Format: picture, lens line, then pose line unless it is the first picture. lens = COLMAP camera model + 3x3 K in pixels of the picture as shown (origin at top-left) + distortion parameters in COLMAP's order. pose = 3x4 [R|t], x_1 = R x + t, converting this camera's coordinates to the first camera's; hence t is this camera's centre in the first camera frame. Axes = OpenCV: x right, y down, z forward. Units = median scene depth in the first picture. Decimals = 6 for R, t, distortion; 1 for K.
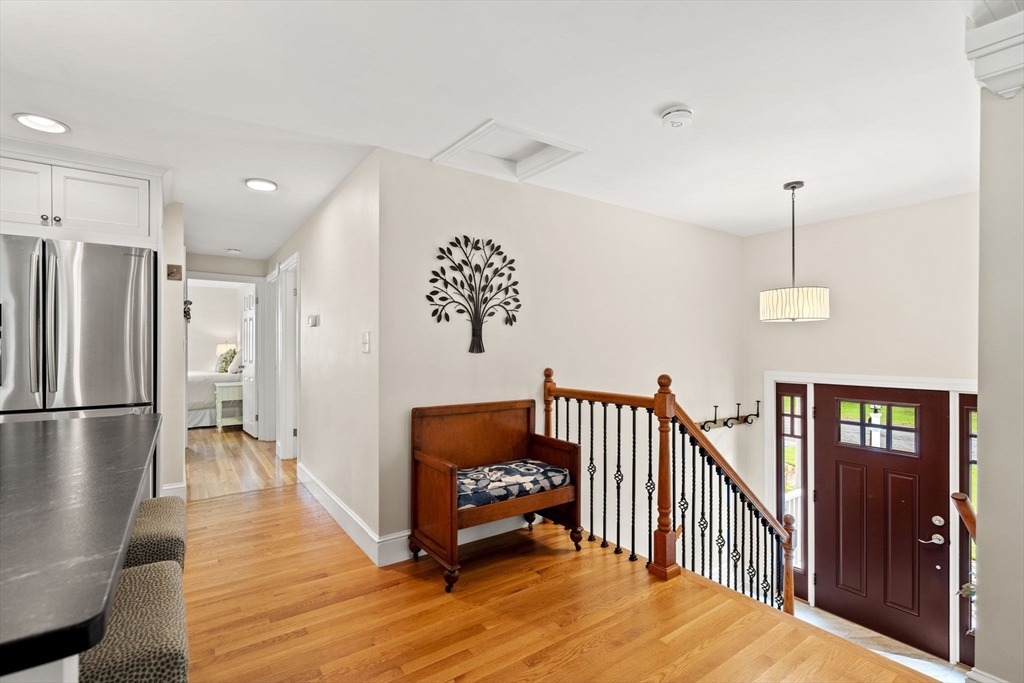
lens RADIAL K [[472.5, 0, 505.2], [0, 472.5, 345.6], [0, 0, 1]] dist [-0.010249, 0.005182]
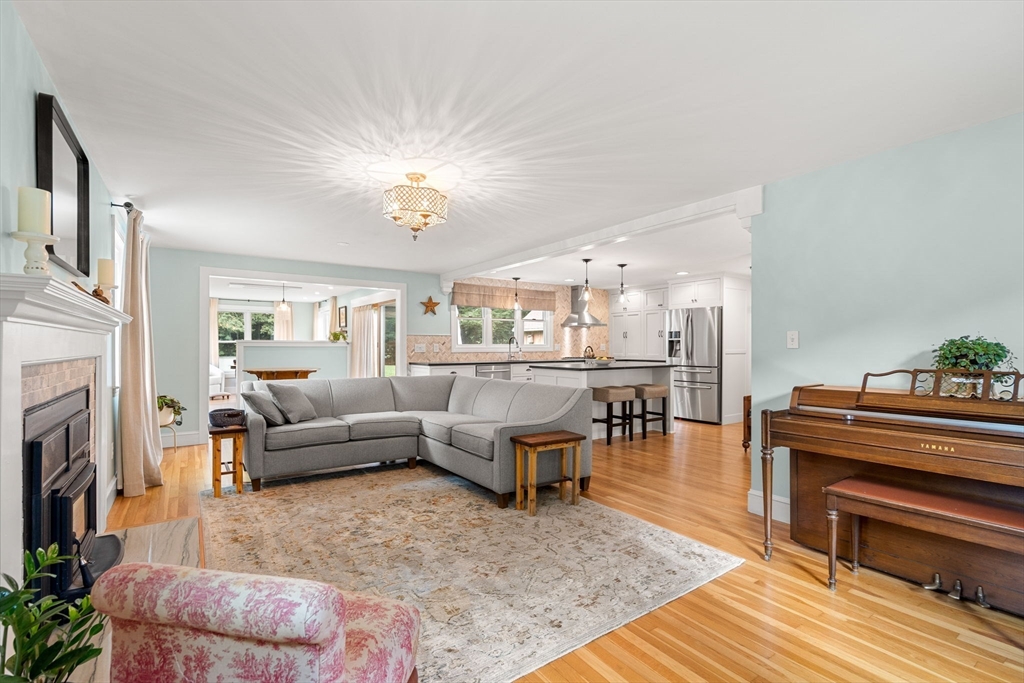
lens RADIAL K [[472.5, 0, 515.5], [0, 472.5, 346.2], [0, 0, 1]] dist [-0.010249, 0.005182]
pose [[0.002472, -0.001511, -0.999996, 1.726928], [0.000854, 0.999998, -0.001509, 0.012252], [0.999997, -0.000850, 0.002474, -0.089374]]
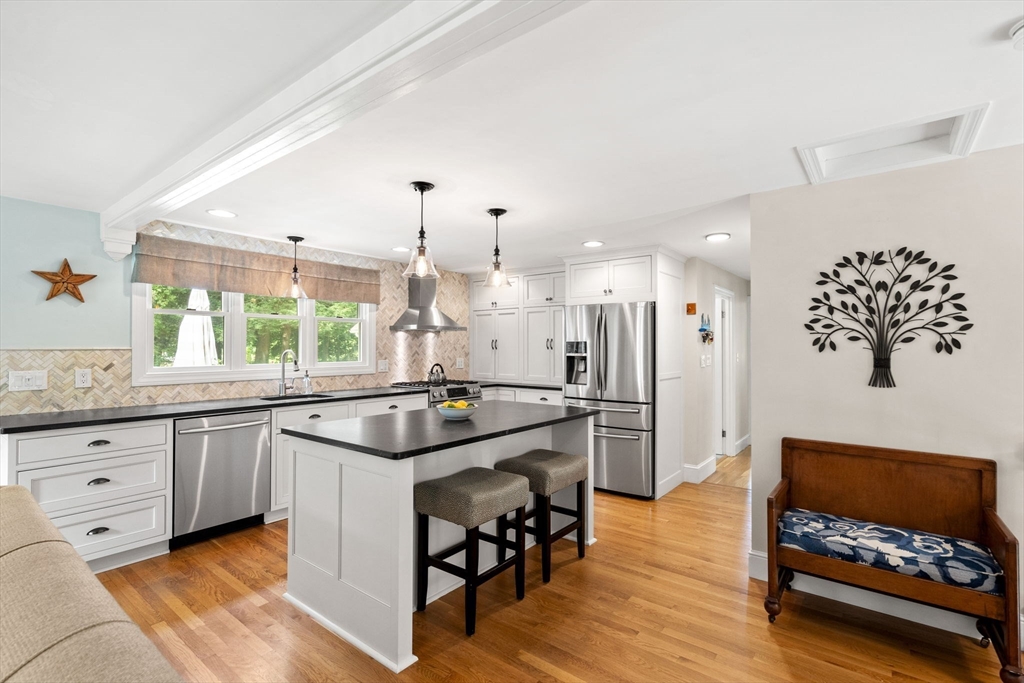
lens RADIAL K [[472.5, 0, 516.4], [0, 472.5, 341.0], [0, 0, 1]] dist [-0.010249, 0.005182]
pose [[0.296392, -0.011586, -0.954996, 0.556759], [-0.001163, 0.999921, -0.012492, -0.056282], [0.955066, 0.004813, 0.296355, 0.137230]]
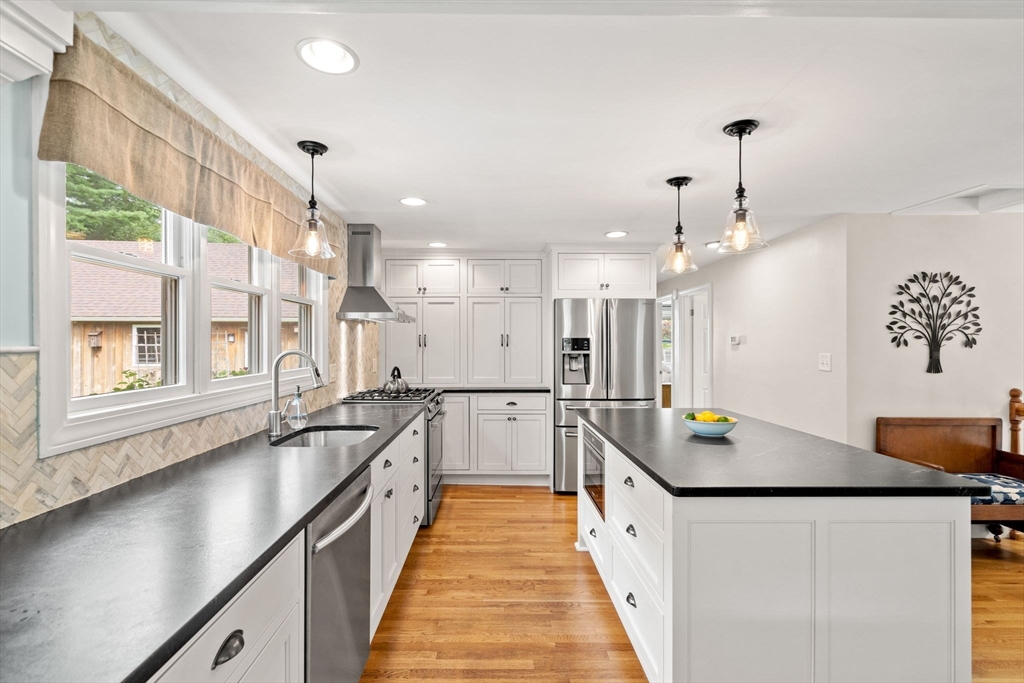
lens RADIAL K [[472.5, 0, 495.9], [0, 472.5, 341.6], [0, 0, 1]] dist [-0.010249, 0.005182]
pose [[0.824179, -0.002328, -0.566324, -0.295988], [-0.000236, 0.999990, -0.004453, -0.056327], [0.566329, 0.003804, 0.824171, -0.547080]]
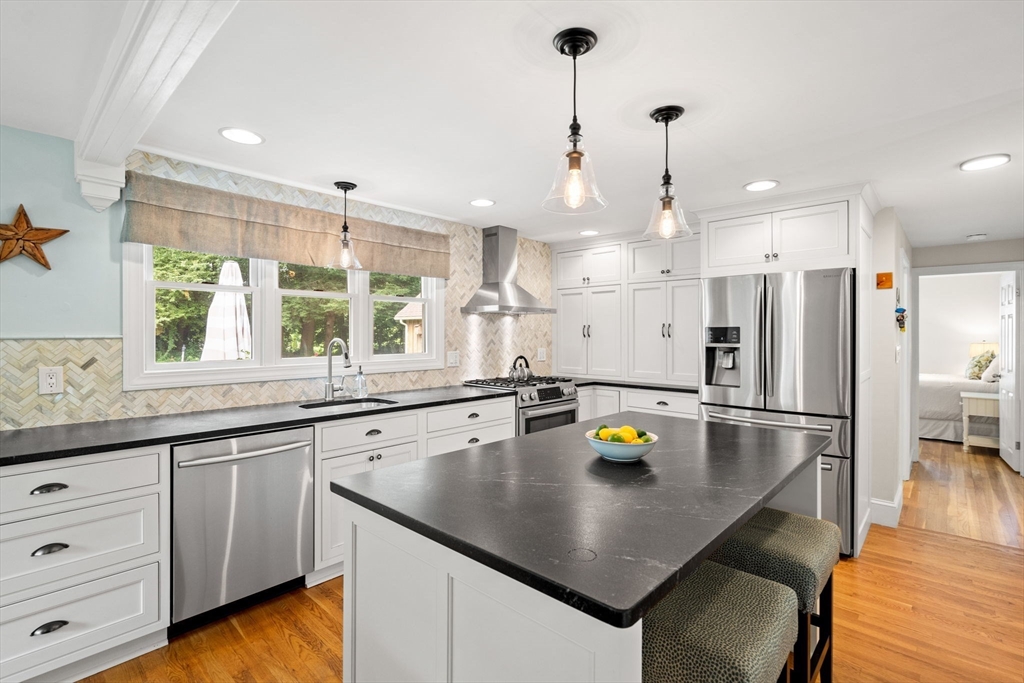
lens RADIAL K [[472.5, 0, 510.4], [0, 472.5, 332.7], [0, 0, 1]] dist [-0.010249, 0.005182]
pose [[0.211392, -0.002449, -0.977398, 0.096367], [-0.001062, 0.999996, -0.002736, -0.056921], [0.977401, 0.001616, 0.211388, 0.057151]]
